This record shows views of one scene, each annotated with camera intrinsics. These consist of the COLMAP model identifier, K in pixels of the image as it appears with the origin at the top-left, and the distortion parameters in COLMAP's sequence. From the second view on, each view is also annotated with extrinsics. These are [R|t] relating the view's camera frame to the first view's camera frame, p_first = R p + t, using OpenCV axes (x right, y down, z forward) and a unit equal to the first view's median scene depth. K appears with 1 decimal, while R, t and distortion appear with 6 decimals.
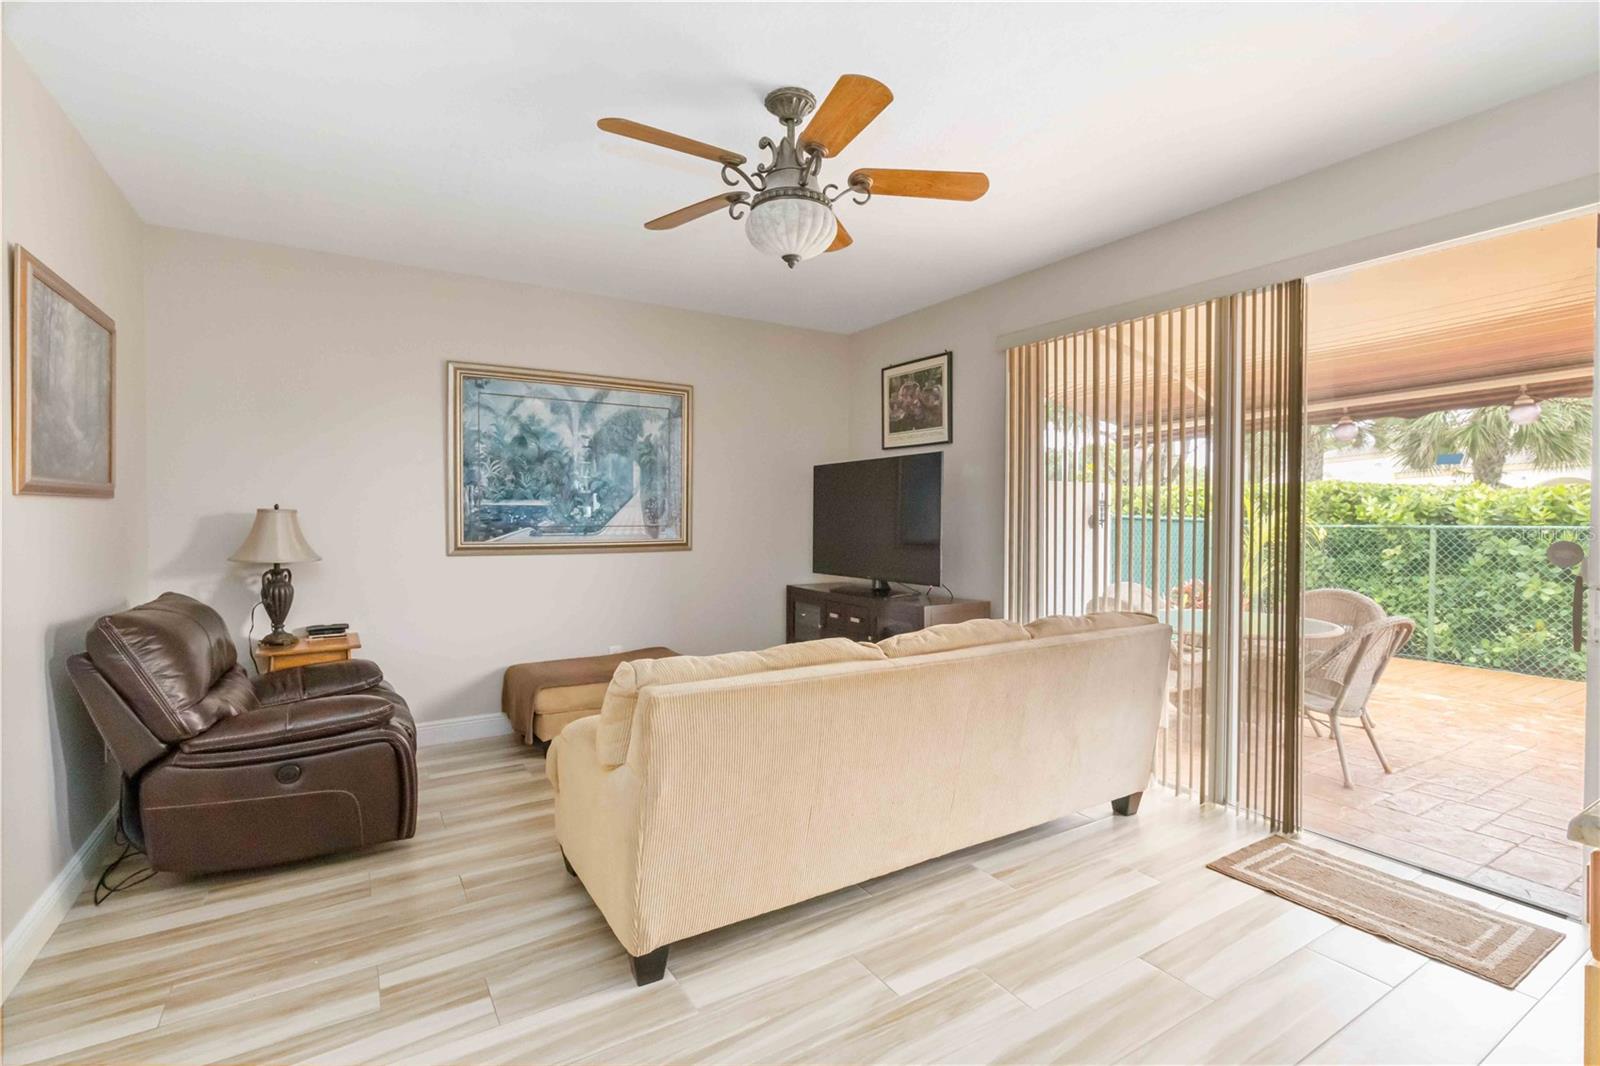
lens RADIAL K [[749.1, 0, 825.1], [0, 749.1, 532.6], [0, 0, 1]] dist [0.001750, 0.000197]
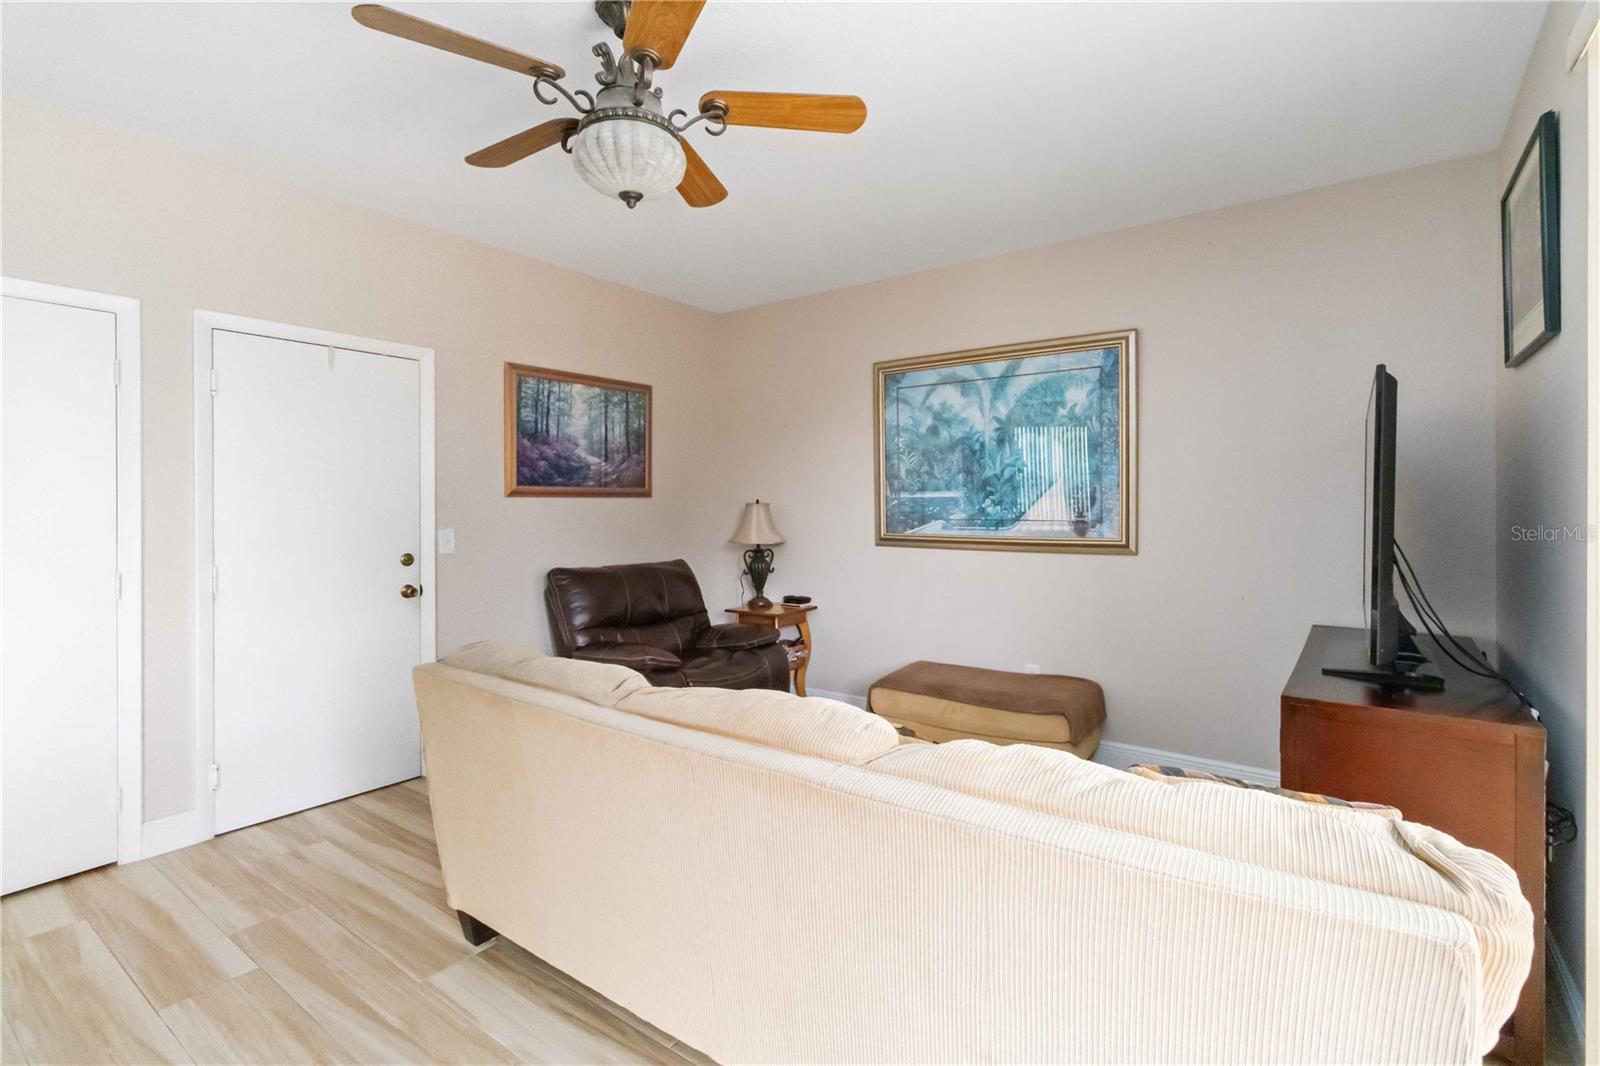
lens RADIAL K [[749.1, 0, 765.1], [0, 749.1, 506.1], [0, 0, 1]] dist [0.001750, 0.000197]
pose [[0.348141, -0.004447, -0.937432, 0.418585], [-0.020443, 0.999715, -0.012334, -0.008437], [0.937219, 0.023458, 0.347950, 0.457097]]
